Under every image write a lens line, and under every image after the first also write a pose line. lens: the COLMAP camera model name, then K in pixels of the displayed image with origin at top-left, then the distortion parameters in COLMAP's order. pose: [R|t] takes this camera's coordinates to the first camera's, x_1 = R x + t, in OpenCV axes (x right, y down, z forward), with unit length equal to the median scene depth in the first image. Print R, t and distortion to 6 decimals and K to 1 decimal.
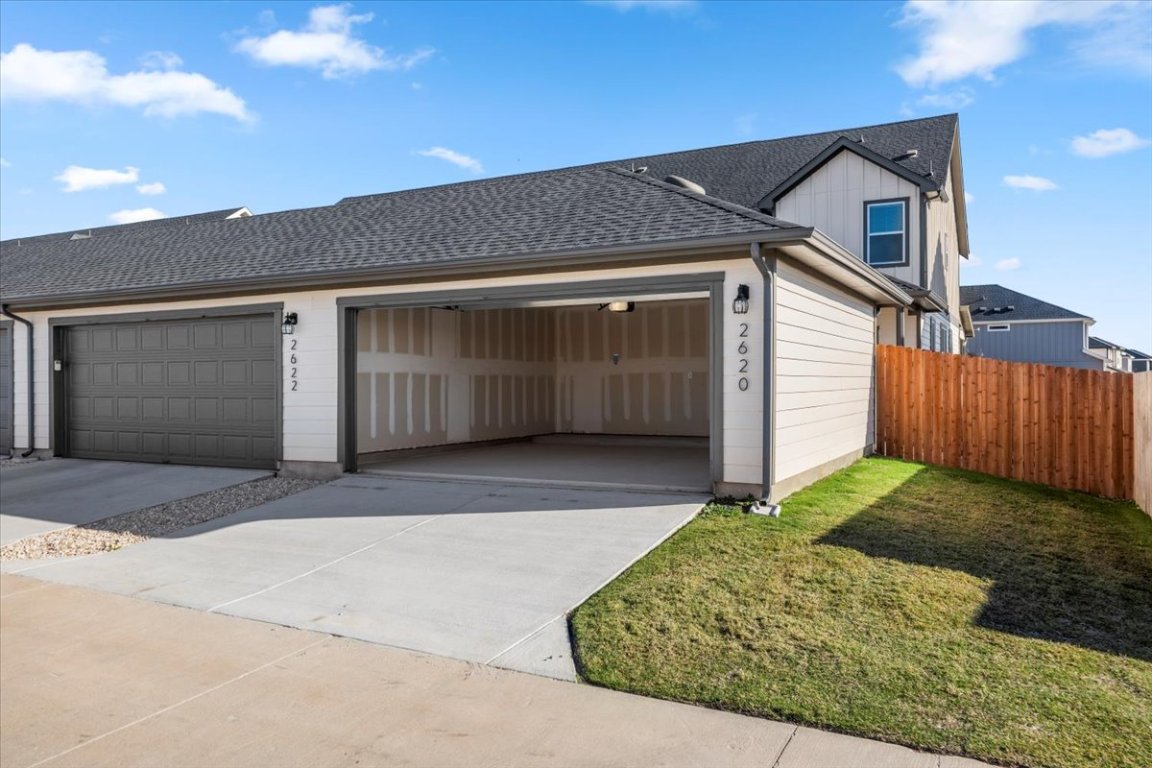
lens RADIAL K [[852.5, 0, 582.7], [0, 852.5, 382.1], [0, 0, 1]] dist [-0.020037, 0.024247]
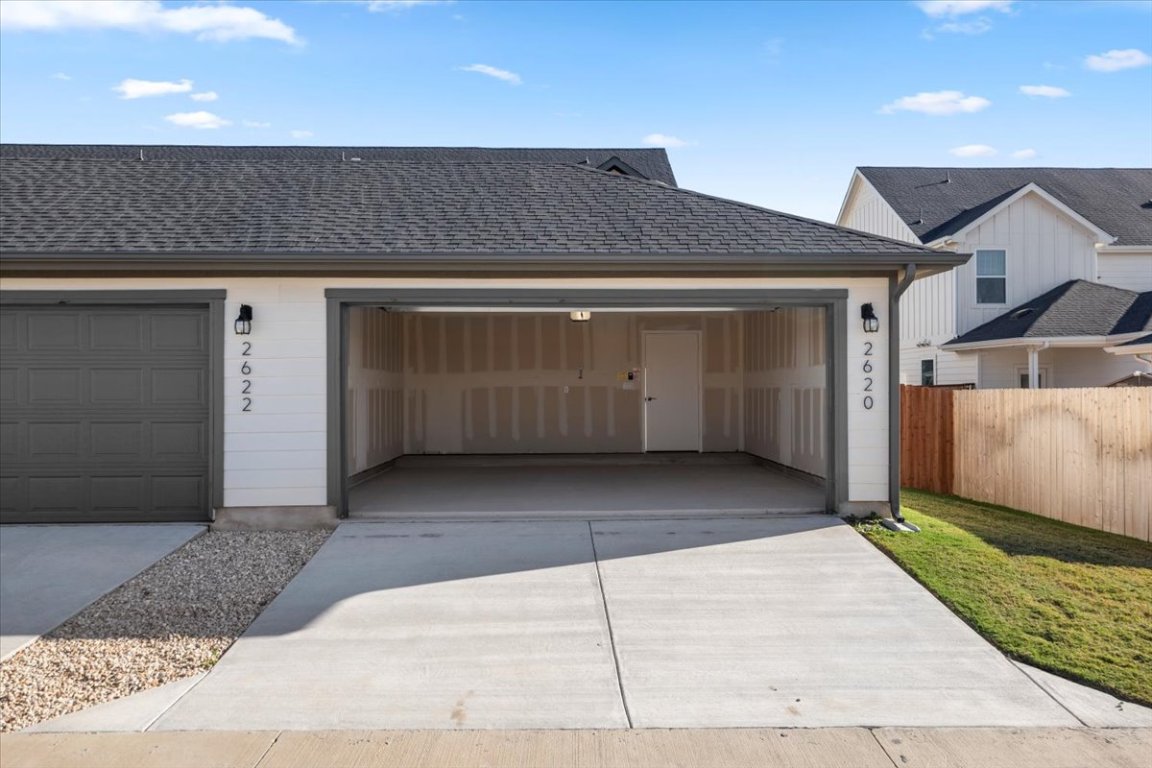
lens RADIAL K [[852.5, 0, 578.1], [0, 852.5, 386.0], [0, 0, 1]] dist [-0.020037, 0.024247]
pose [[0.869618, 0.004968, 0.493700, -0.447303], [-0.001981, 0.999976, -0.006574, -0.007510], [-0.493721, 0.004739, 0.869608, 0.219492]]
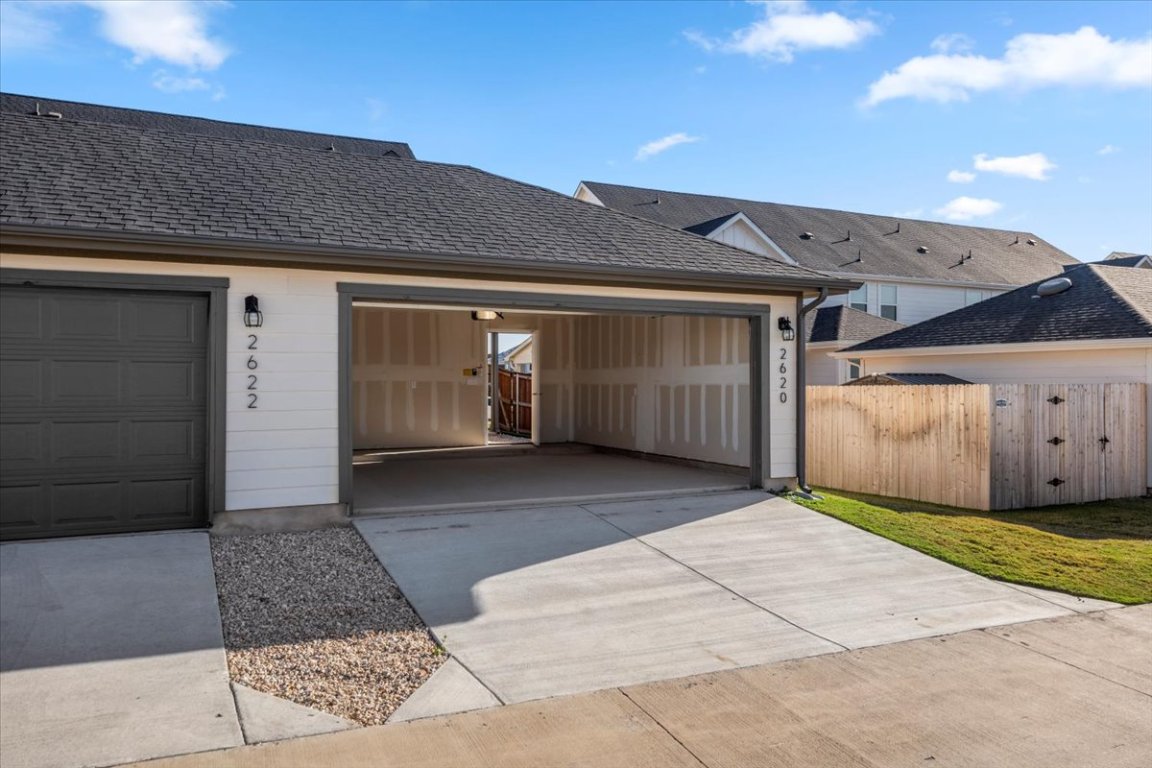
lens RADIAL K [[852.5, 0, 574.1], [0, 852.5, 382.5], [0, 0, 1]] dist [-0.020037, 0.024247]
pose [[0.601897, 0.007203, 0.798541, -0.726330], [-0.004771, 0.999974, -0.005424, -0.008387], [-0.798559, -0.000545, 0.601916, 0.369336]]
